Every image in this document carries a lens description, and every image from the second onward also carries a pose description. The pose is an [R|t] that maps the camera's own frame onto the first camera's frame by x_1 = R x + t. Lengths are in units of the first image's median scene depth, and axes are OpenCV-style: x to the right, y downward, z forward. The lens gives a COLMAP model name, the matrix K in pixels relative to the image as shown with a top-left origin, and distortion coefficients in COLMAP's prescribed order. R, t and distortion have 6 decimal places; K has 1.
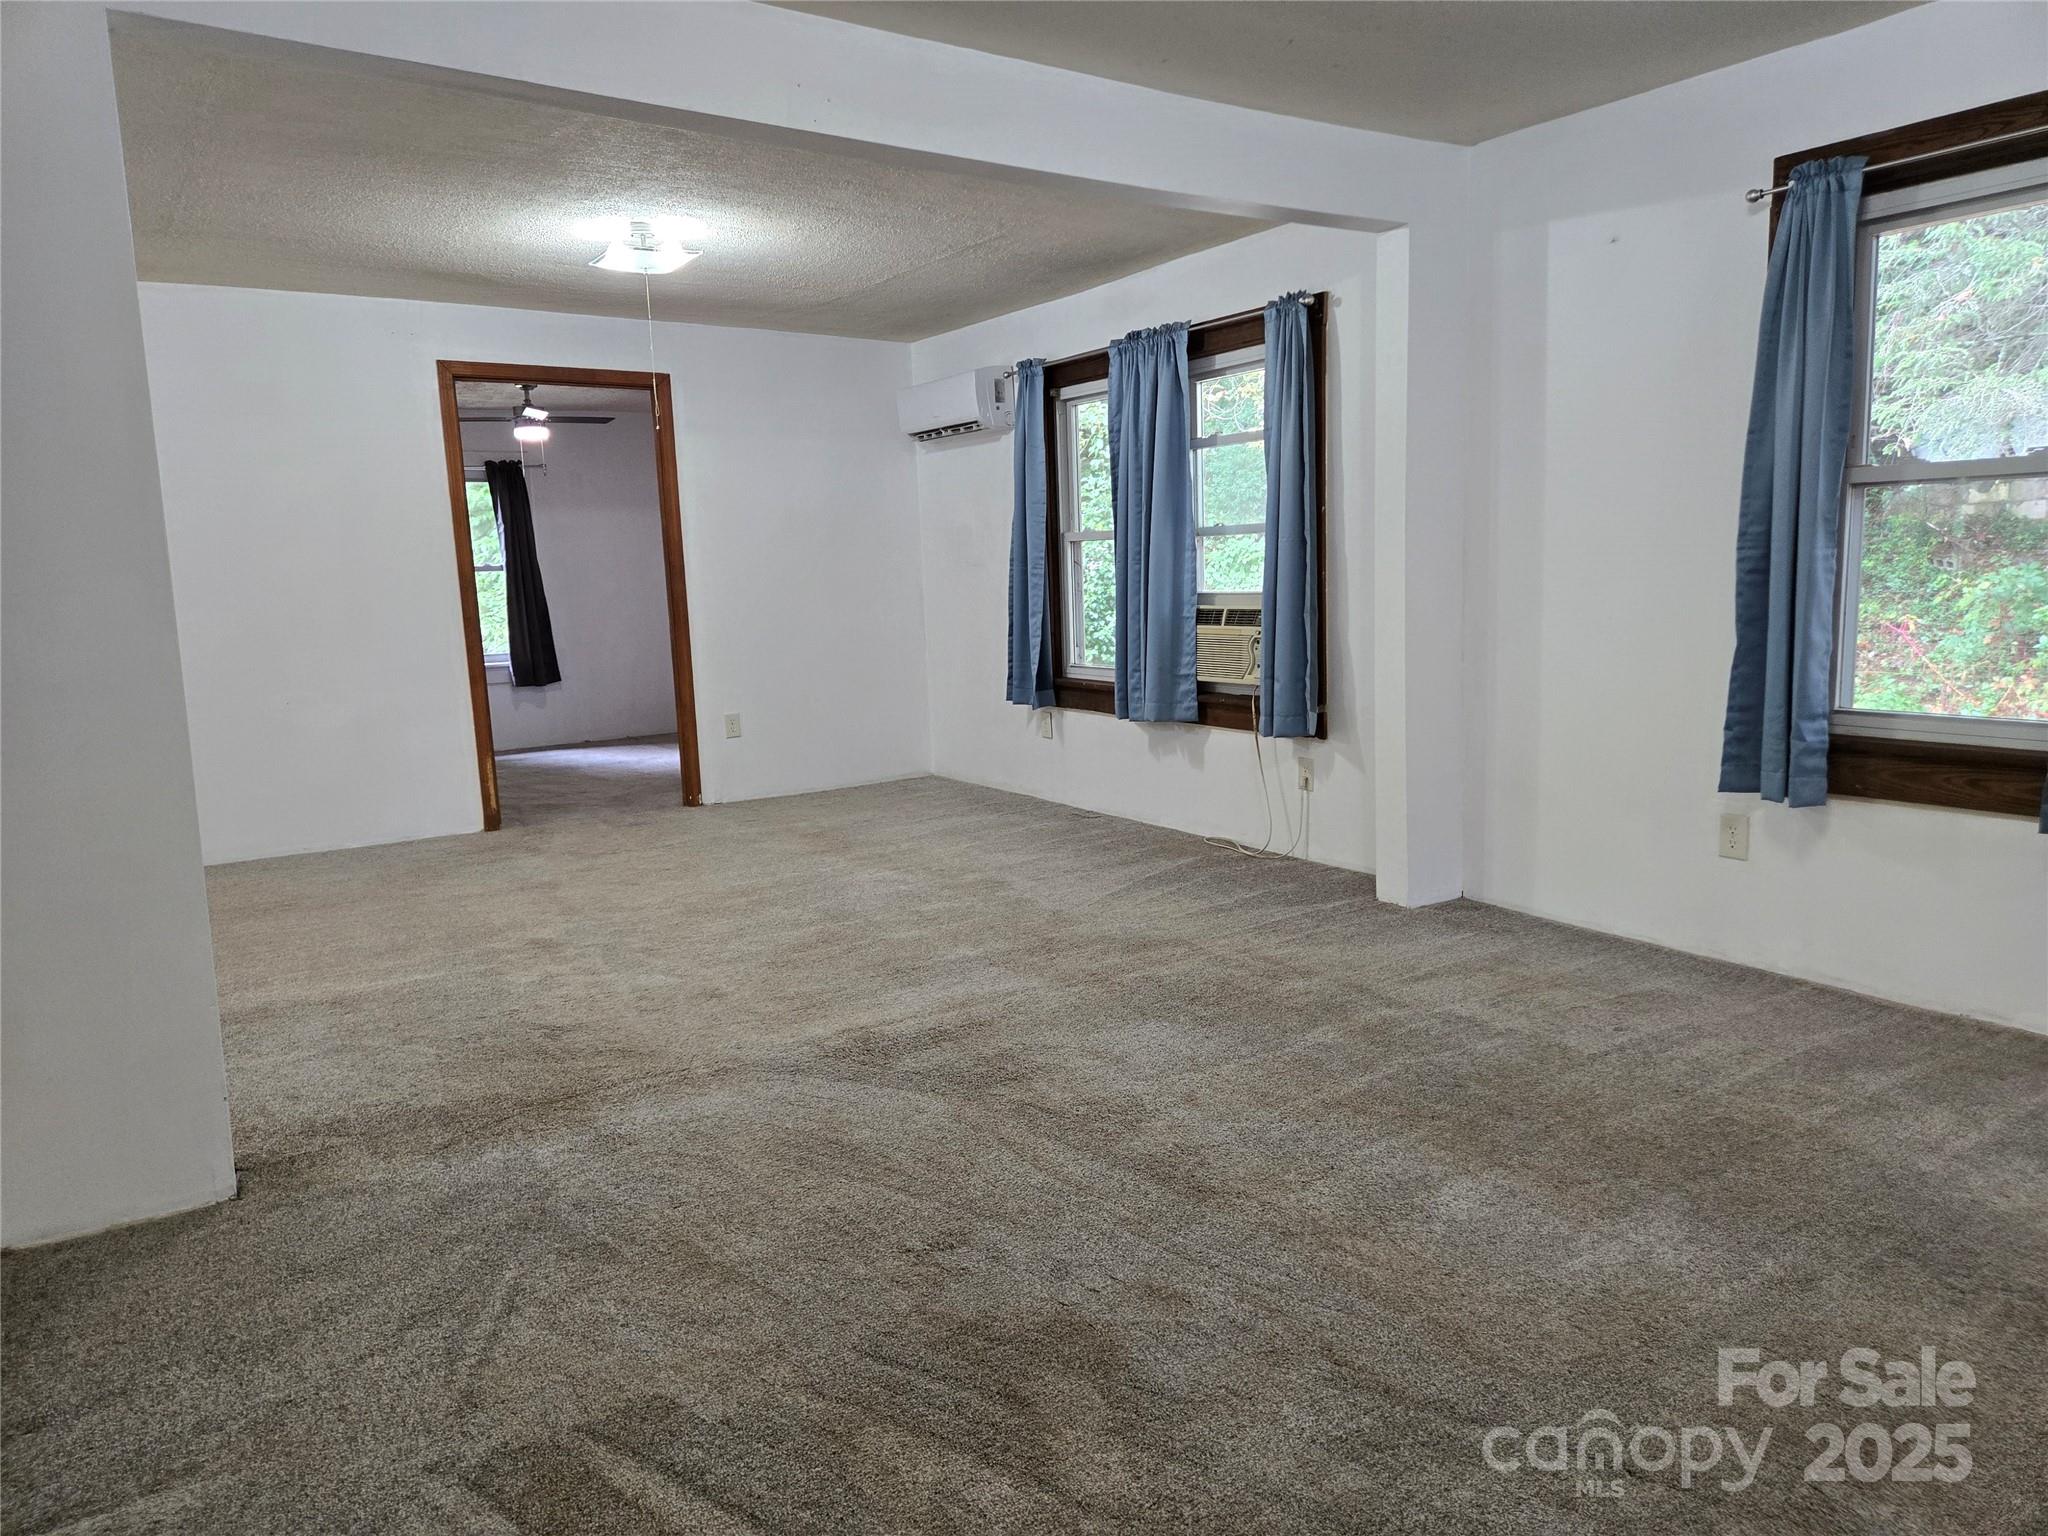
lens RADIAL K [[1370.4, 0, 1015.3], [0, 1370.4, 775.8], [0, 0, 1]] dist [0.066660, -0.058918]
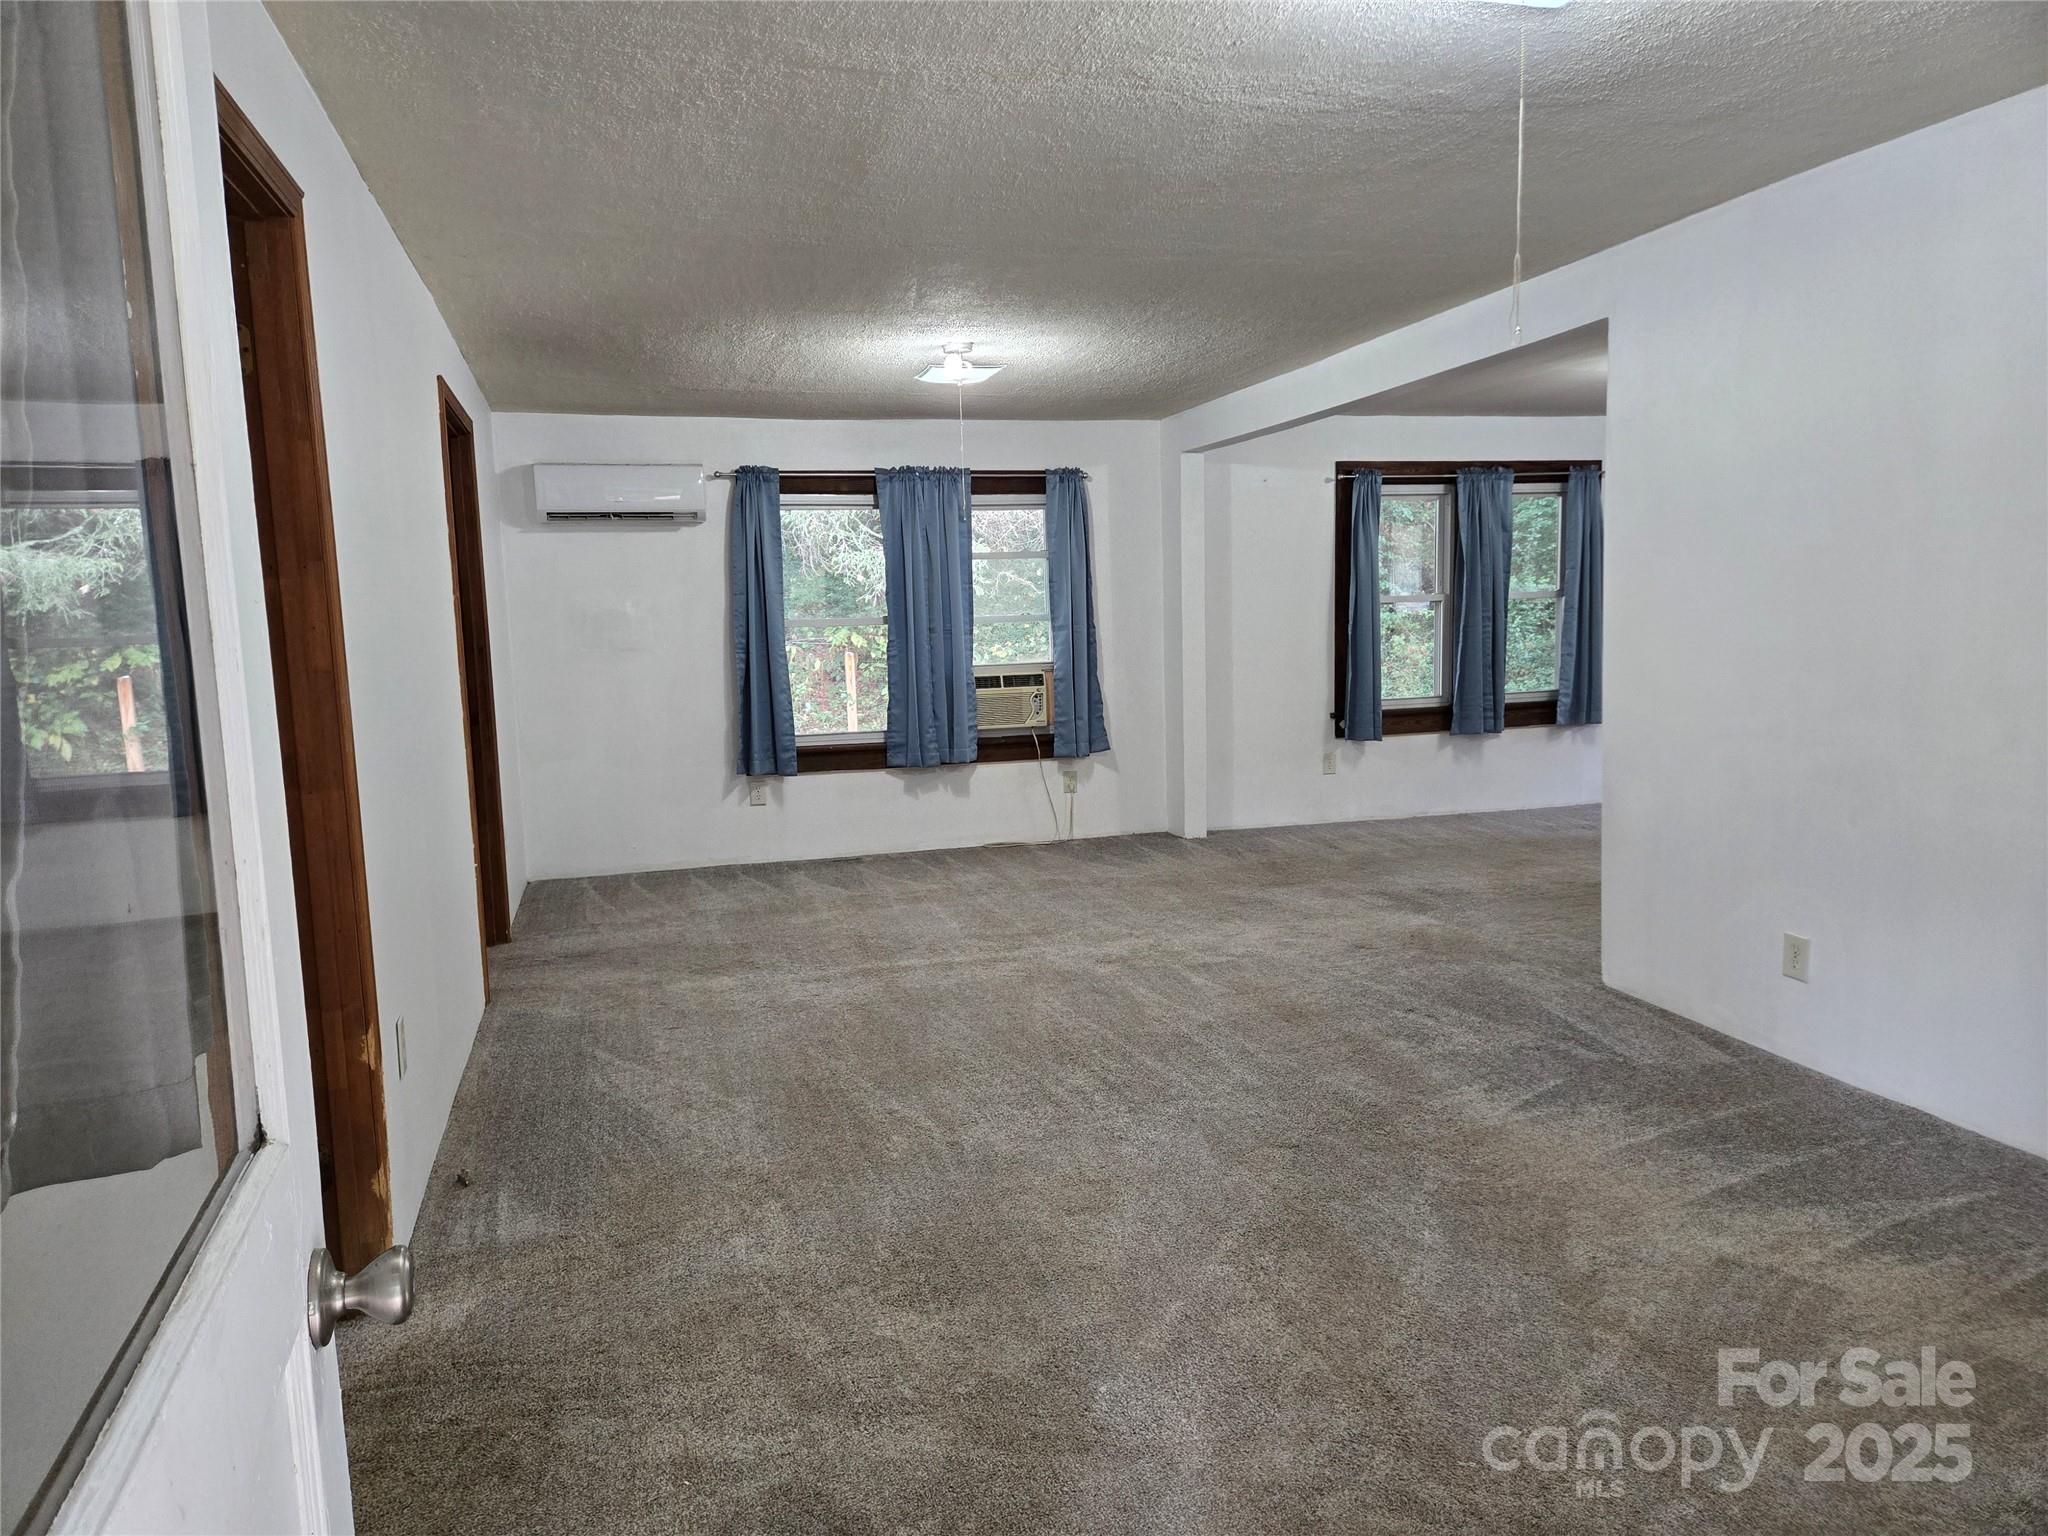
lens RADIAL K [[1370.4, 0, 1023.8], [0, 1370.4, 764.7], [0, 0, 1]] dist [0.066660, -0.058918]
pose [[0.265377, -0.084750, 0.960413, -1.184575], [0.165597, 0.985333, 0.041192, -0.085918], [-0.949817, 0.148110, 0.275519, 0.608858]]
